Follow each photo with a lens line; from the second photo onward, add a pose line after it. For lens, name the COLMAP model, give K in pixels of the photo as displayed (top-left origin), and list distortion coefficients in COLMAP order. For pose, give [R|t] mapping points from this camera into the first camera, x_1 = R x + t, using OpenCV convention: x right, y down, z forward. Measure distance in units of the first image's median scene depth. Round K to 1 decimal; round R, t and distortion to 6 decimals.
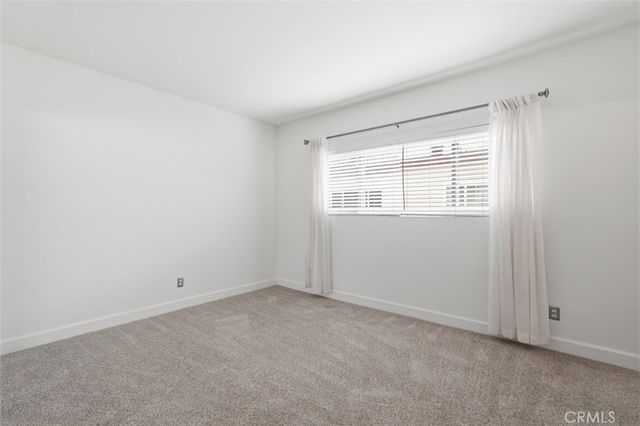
lens RADIAL K [[268.7, 0, 320.0], [0, 268.7, 213.0], [0, 0, 1]] dist [-0.001296, -0.000149]
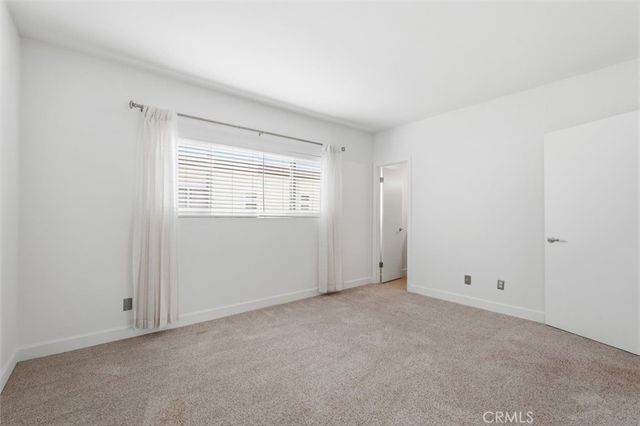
lens RADIAL K [[268.7, 0, 320.0], [0, 268.7, 213.0], [0, 0, 1]] dist [-0.001296, -0.000149]
pose [[0.258011, 0.007679, 0.966111, -0.718697], [-0.004731, 0.999966, -0.006684, -0.000647], [-0.966130, -0.002846, 0.258039, 0.512727]]
